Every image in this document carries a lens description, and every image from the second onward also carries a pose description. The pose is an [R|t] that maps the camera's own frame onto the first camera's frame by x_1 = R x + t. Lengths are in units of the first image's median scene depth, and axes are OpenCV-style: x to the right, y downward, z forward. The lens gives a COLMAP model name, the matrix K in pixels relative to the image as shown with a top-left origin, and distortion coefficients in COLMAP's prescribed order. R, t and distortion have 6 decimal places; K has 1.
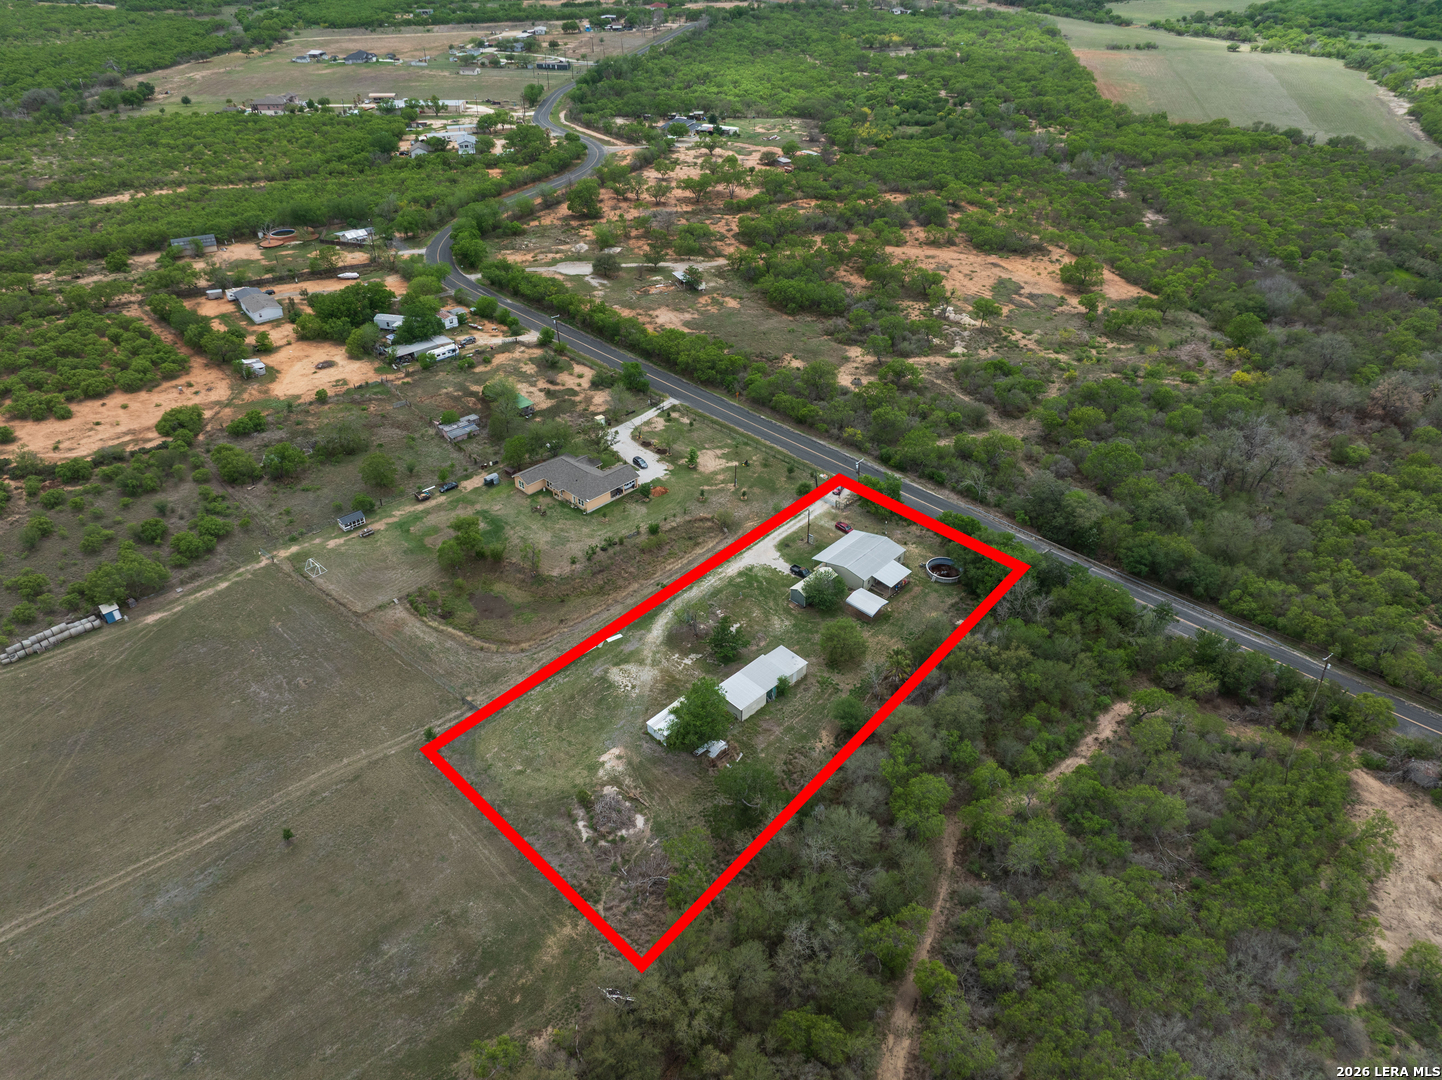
lens RADIAL K [[1011.5, 0, 723.7], [0, 1011.5, 538.1], [0, 0, 1]] dist [-0.028693, -0.017548]
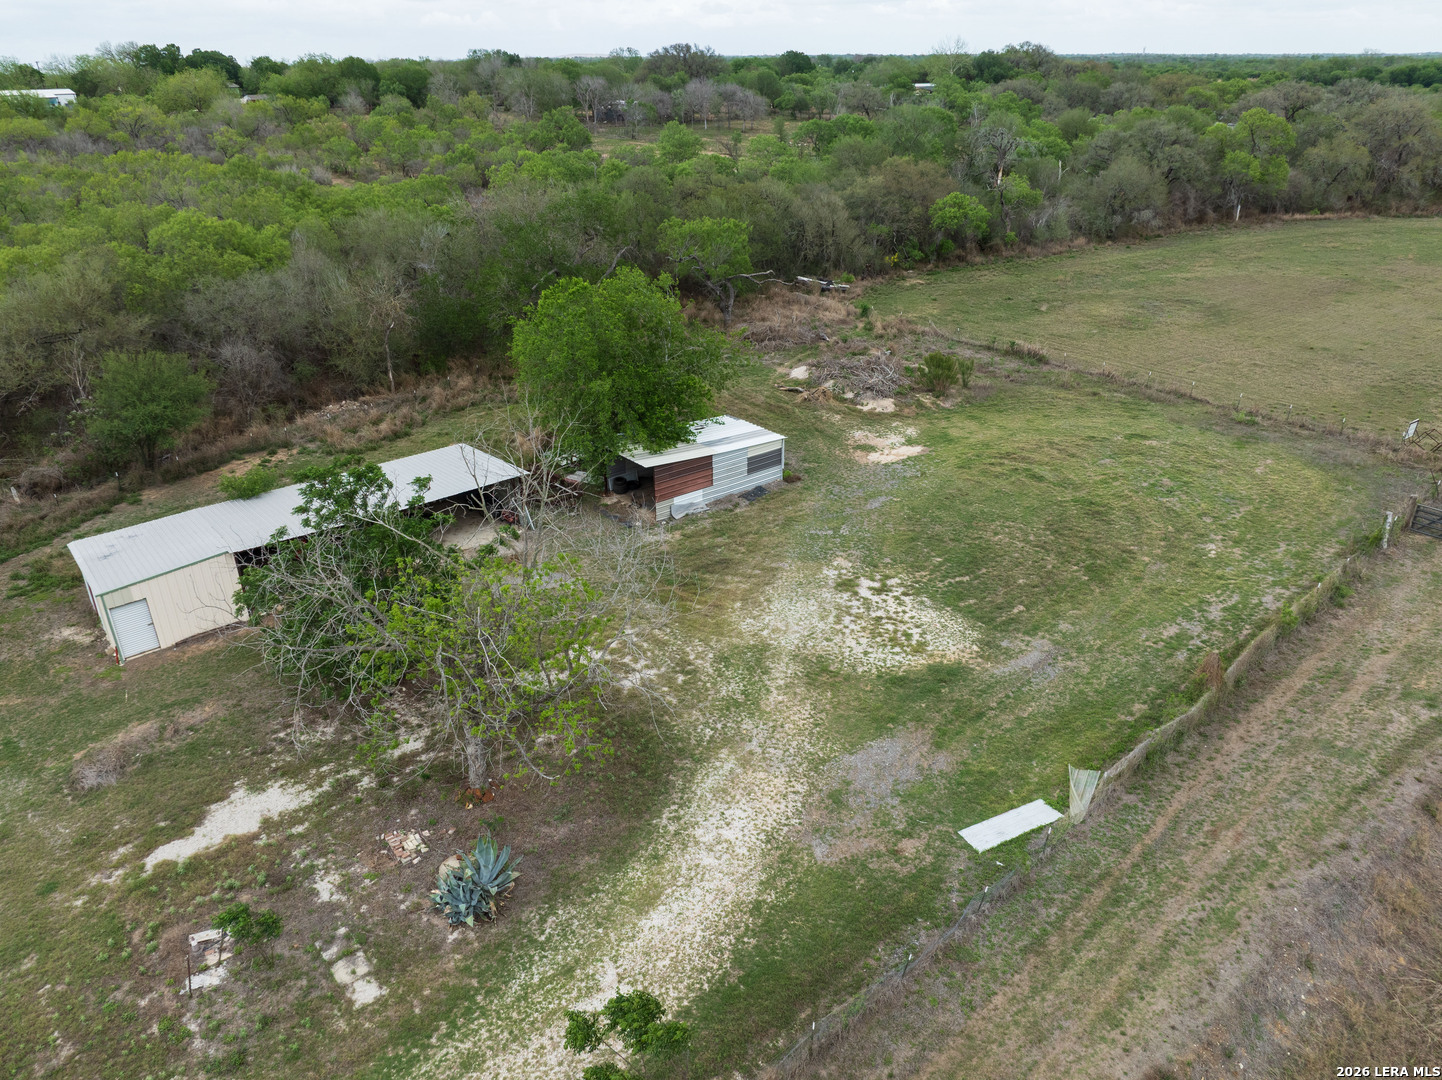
lens RADIAL K [[1025.3, 0, 722.5], [0, 1025.3, 512.3], [0, 0, 1]] dist [-0.038559, 0.002523]
pose [[-0.994116, -0.038108, 0.101400, -0.074756], [0.065404, 0.535044, 0.842289, -0.053686], [-0.086351, 0.843964, -0.529403, 0.989286]]
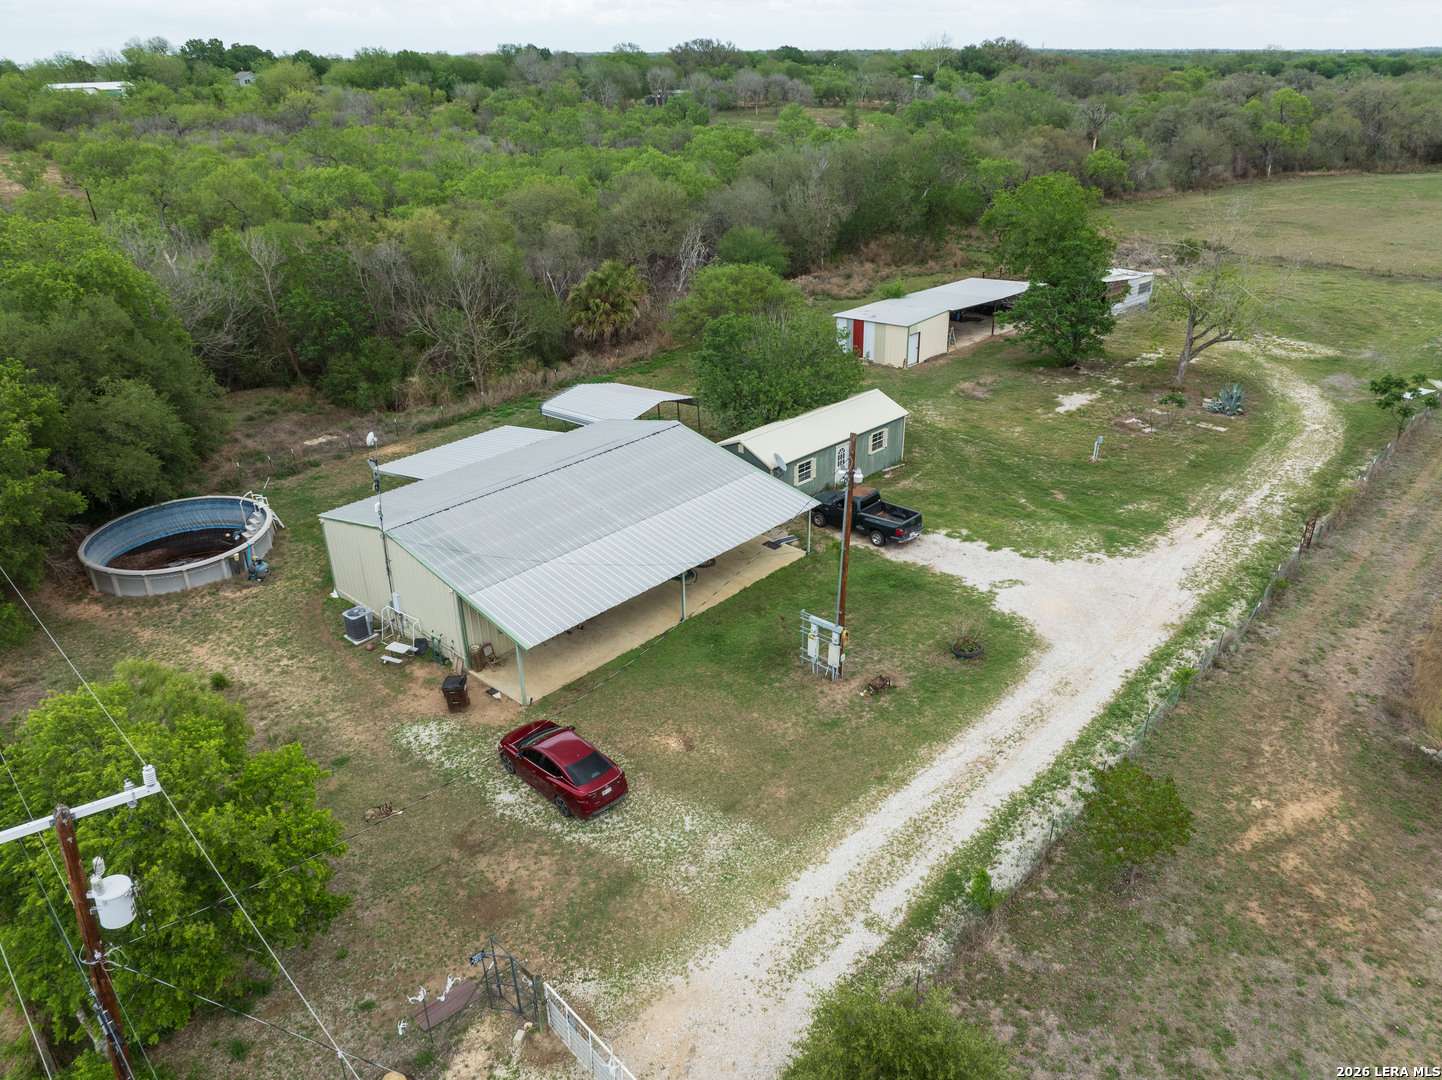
lens RADIAL K [[1013.9, 0, 723.1], [0, 1013.9, 536.9], [0, 0, 1]] dist [-0.049307, 0.021212]
pose [[-0.999741, -0.002331, 0.022655, 0.105338], [0.018298, 0.510042, 0.859955, -0.152338], [-0.013559, 0.860146, -0.509867, 1.144963]]
